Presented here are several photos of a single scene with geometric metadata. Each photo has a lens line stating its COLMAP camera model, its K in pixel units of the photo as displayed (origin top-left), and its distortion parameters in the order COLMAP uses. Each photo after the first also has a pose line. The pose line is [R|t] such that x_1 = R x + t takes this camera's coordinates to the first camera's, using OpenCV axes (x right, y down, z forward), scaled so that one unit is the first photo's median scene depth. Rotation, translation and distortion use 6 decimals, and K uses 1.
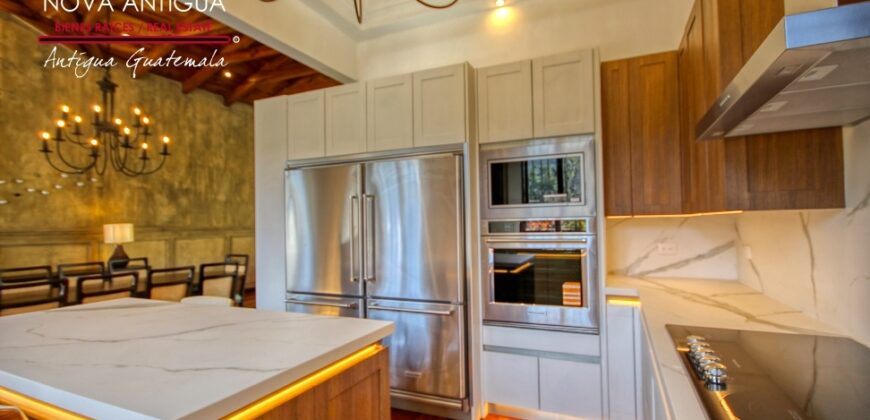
lens RADIAL K [[401.5, 0, 440.3], [0, 401.5, 213.5], [0, 0, 1]] dist [-0.000144, 0.000444]
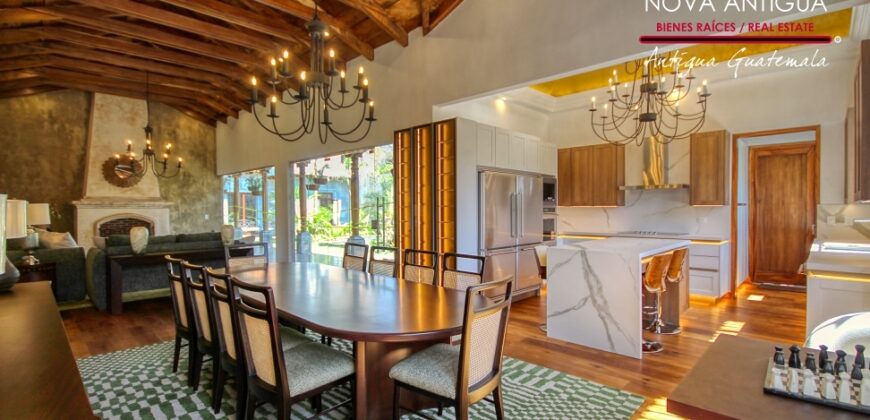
lens RADIAL K [[395.8, 0, 446.7], [0, 395.8, 212.3], [0, 0, 1]] dist [0.001348, -0.006197]
pose [[0.336836, 0.003081, 0.941558, -2.346825], [-0.023338, 0.999715, 0.005077, 0.051459], [-0.941274, -0.023685, 0.336812, 0.786313]]
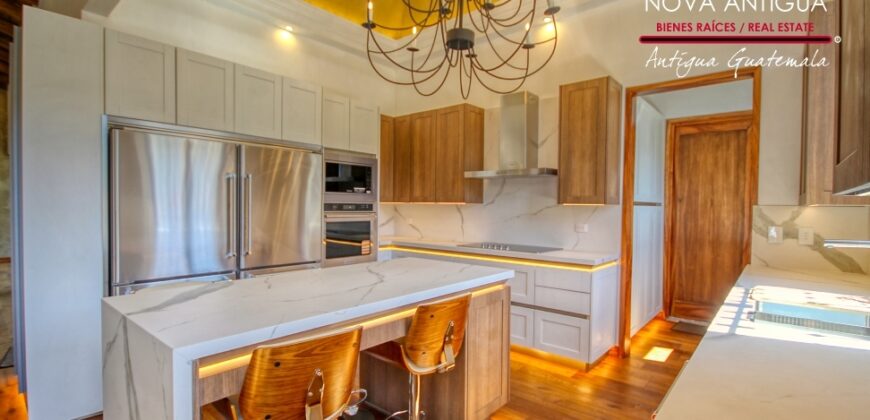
lens RADIAL K [[401.5, 0, 440.3], [0, 401.5, 213.5], [0, 0, 1]] dist [-0.000144, 0.000444]
pose [[0.274702, 0.000259, 0.961530, -1.205287], [-0.041093, 0.999089, 0.011471, 0.025915], [-0.960651, -0.042664, 0.274462, 0.246005]]
